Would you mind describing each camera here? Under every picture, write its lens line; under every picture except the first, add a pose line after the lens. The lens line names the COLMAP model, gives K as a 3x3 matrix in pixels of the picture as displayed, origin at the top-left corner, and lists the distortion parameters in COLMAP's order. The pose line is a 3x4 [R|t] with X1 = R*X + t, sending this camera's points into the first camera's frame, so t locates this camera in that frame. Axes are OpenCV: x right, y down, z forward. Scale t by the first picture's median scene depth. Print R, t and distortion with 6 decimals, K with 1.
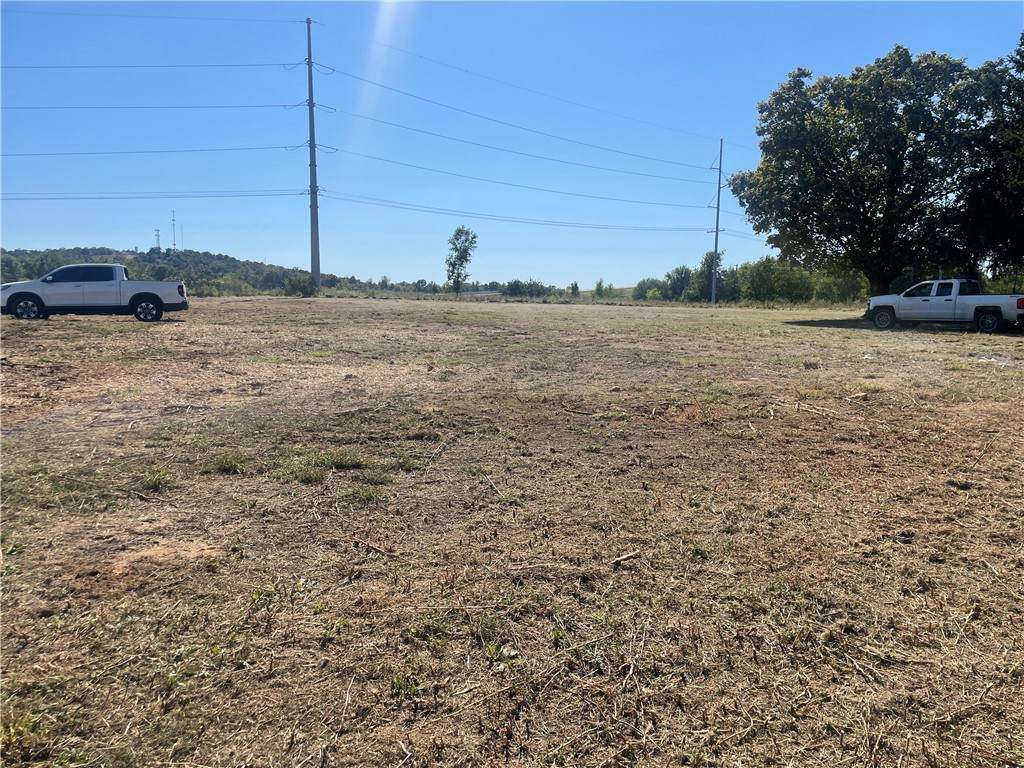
lens RADIAL K [[774.3, 0, 520.7], [0, 774.3, 390.5], [0, 0, 1]] dist [0.092161, -0.116994]
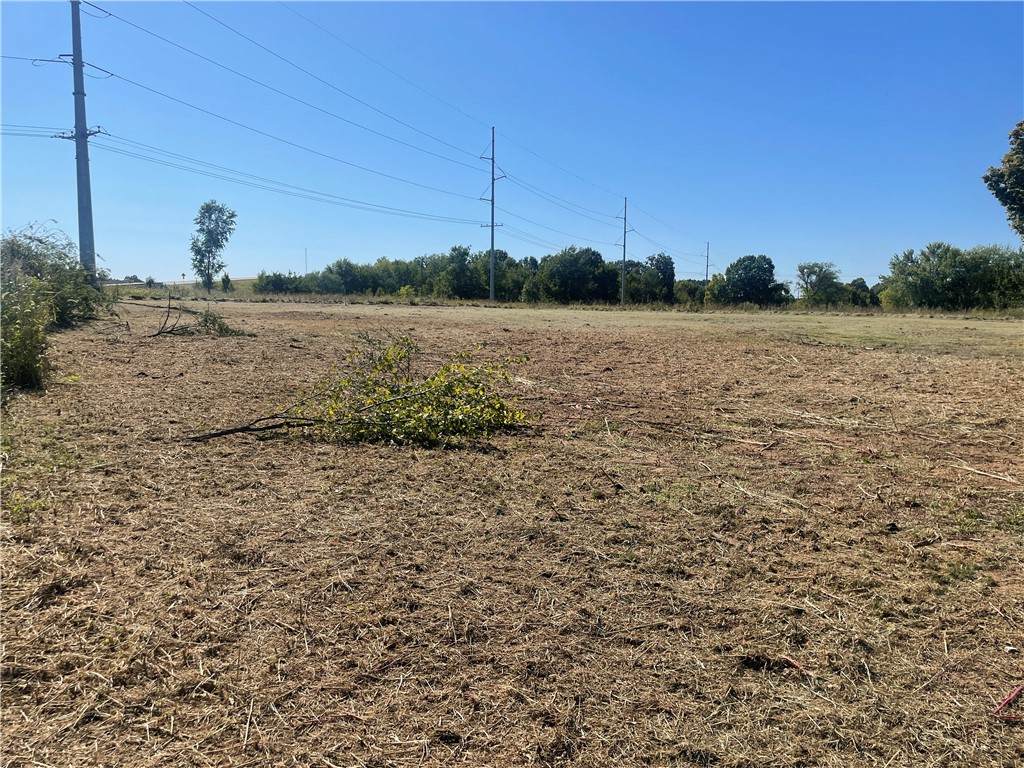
lens RADIAL K [[774.3, 0, 511.7], [0, 774.3, 383.2], [0, 0, 1]] dist [0.092161, -0.116994]
pose [[0.841606, -0.064190, 0.536264, -3.809191], [0.062802, 0.997808, 0.020875, -0.494057], [-0.536428, 0.016110, 0.843792, 3.114350]]
